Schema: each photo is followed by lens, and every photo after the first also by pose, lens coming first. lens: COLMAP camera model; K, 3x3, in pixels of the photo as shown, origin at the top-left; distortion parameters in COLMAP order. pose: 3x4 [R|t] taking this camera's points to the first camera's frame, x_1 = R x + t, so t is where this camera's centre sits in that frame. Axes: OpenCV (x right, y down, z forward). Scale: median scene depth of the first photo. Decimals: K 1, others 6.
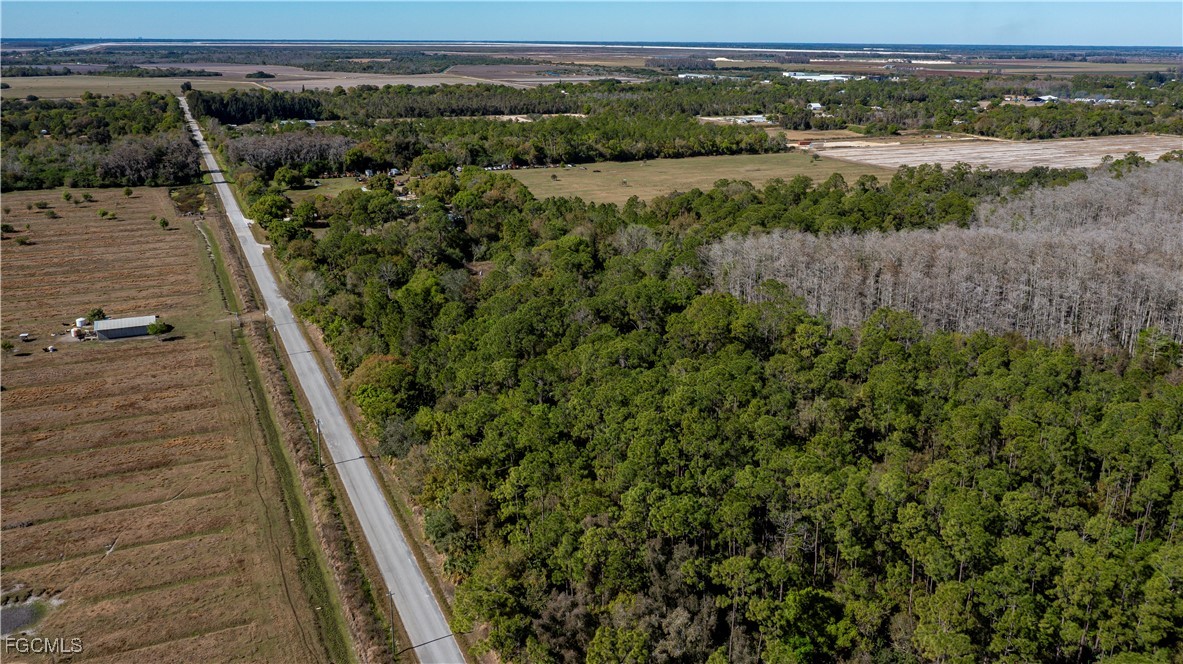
lens RADIAL K [[955.4, 0, 626.7], [0, 955.4, 331.7], [0, 0, 1]] dist [-0.014940, -0.000072]
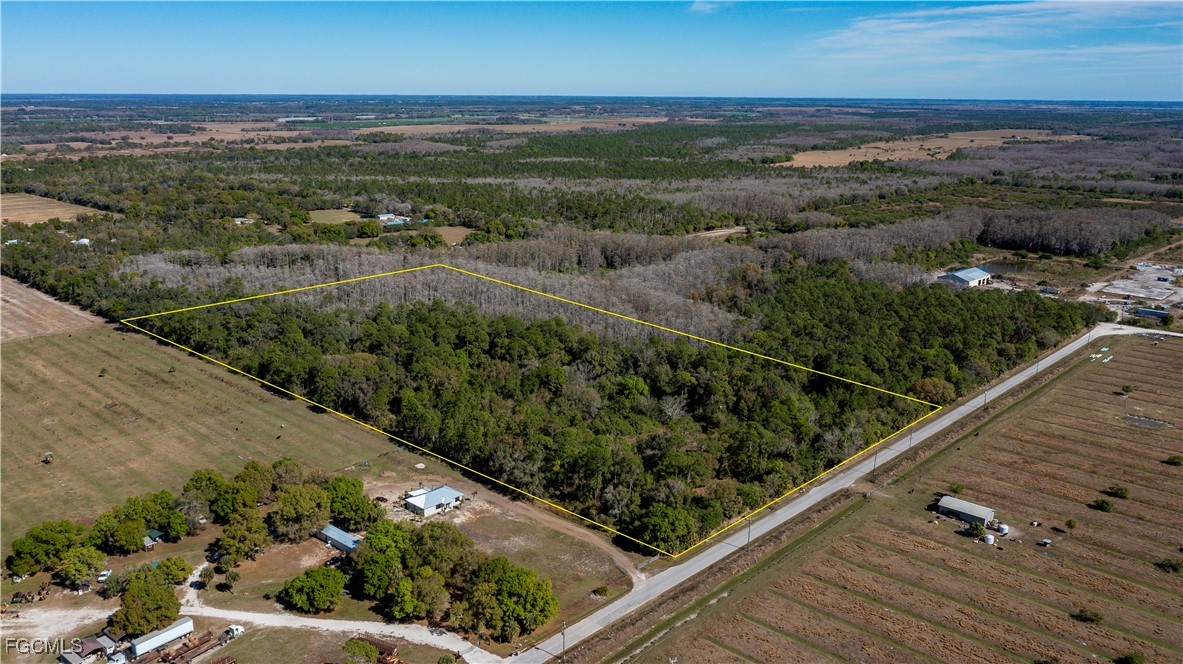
lens RADIAL K [[908.4, 0, 591.5], [0, 908.4, 332.0], [0, 0, 1]] dist [-0.015978, 0.009636]
pose [[-0.357499, -0.247117, 0.900626, -0.530697], [0.257049, 0.901074, 0.349274, -0.284738], [-0.897842, 0.356370, -0.258612, 0.662312]]
